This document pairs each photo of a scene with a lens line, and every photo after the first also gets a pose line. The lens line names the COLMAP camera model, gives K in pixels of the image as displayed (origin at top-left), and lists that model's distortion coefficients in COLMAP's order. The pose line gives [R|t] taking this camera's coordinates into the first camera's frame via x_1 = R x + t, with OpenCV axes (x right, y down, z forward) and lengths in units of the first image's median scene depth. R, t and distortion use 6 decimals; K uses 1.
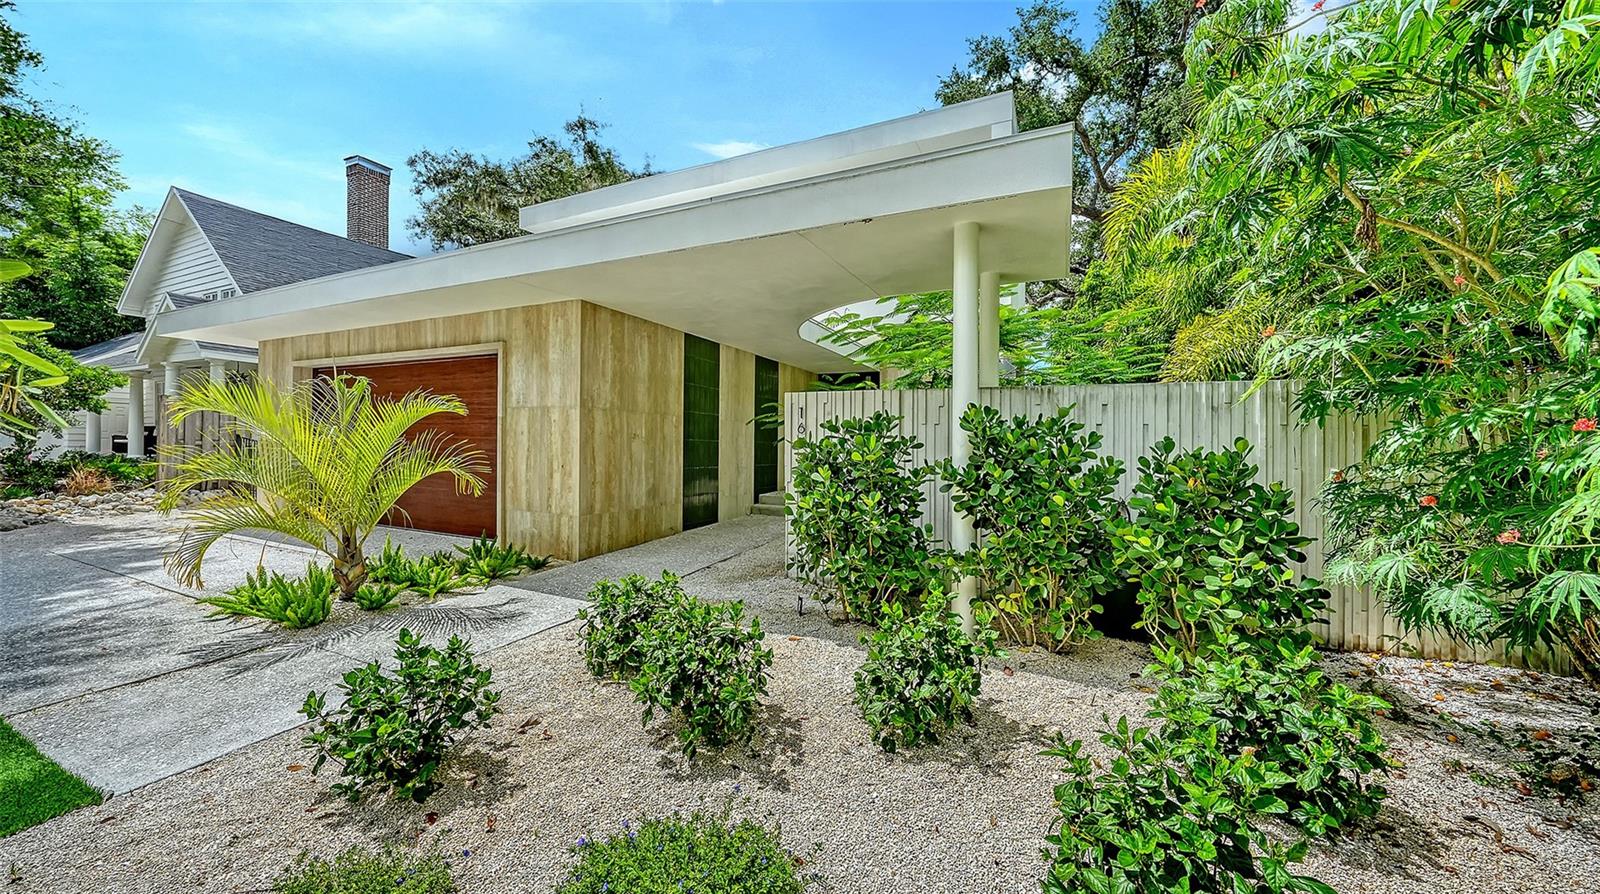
lens RADIAL K [[545.0, 0, 802.5], [0, 545.0, 441.0], [0, 0, 1]] dist [-0.004462, 0.000159]
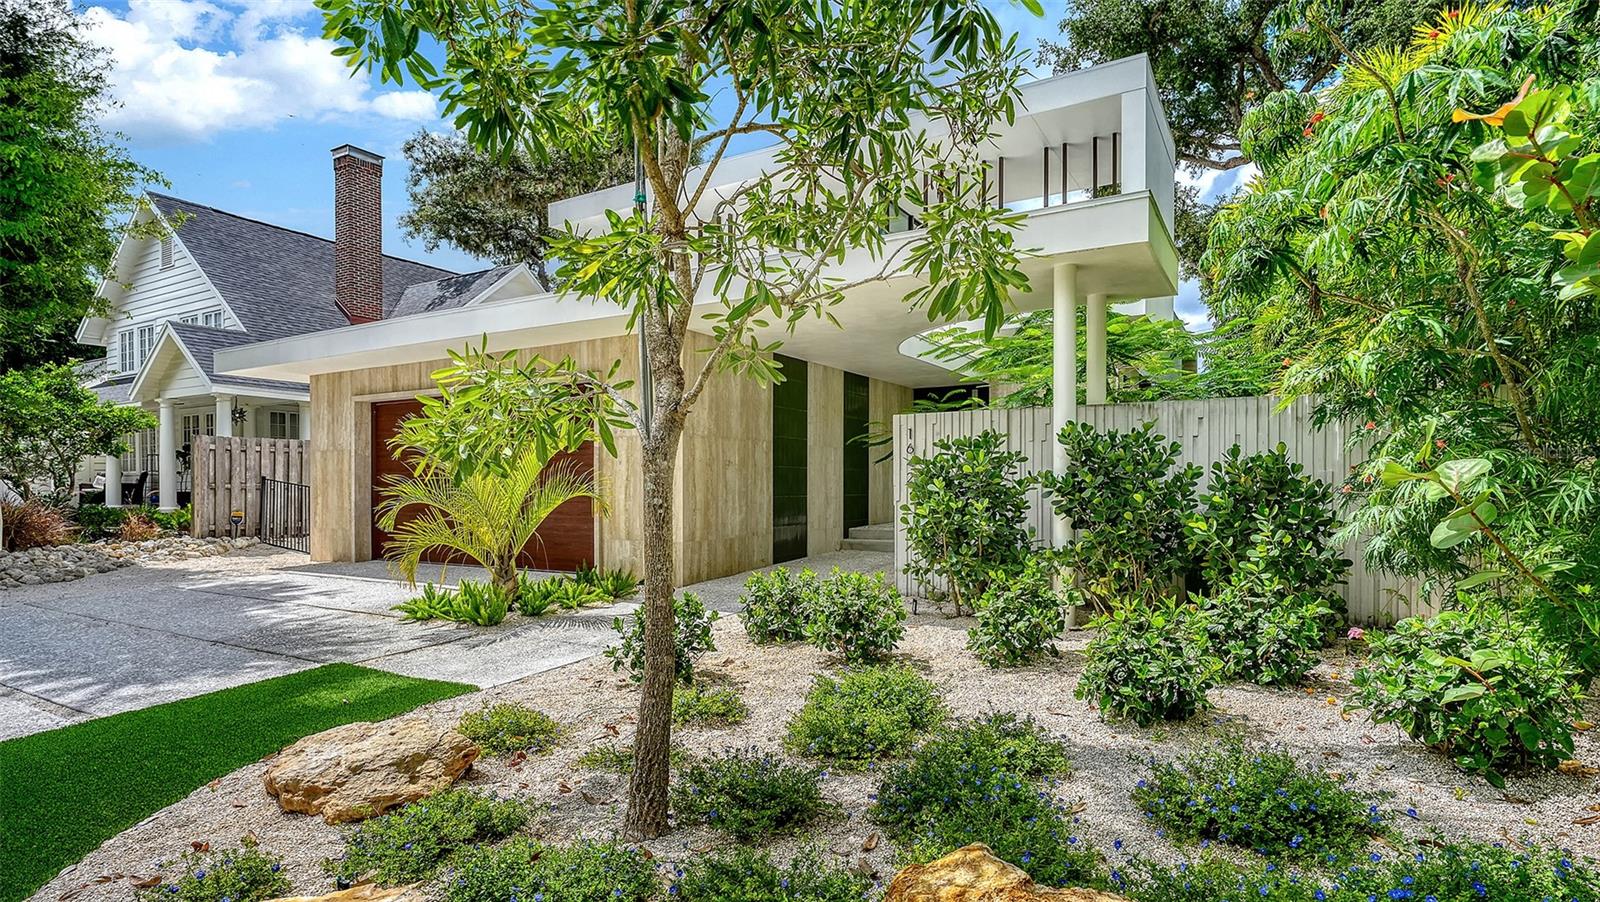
lens RADIAL K [[831.0, 0, 733.1], [0, 831.0, 521.9], [0, 0, 1]] dist [-0.002983, -0.000292]
pose [[0.987021, -0.010684, -0.160236, -0.099941], [0.018124, 0.998821, 0.045045, 0.046030], [0.159566, -0.047365, 0.986050, -0.749103]]
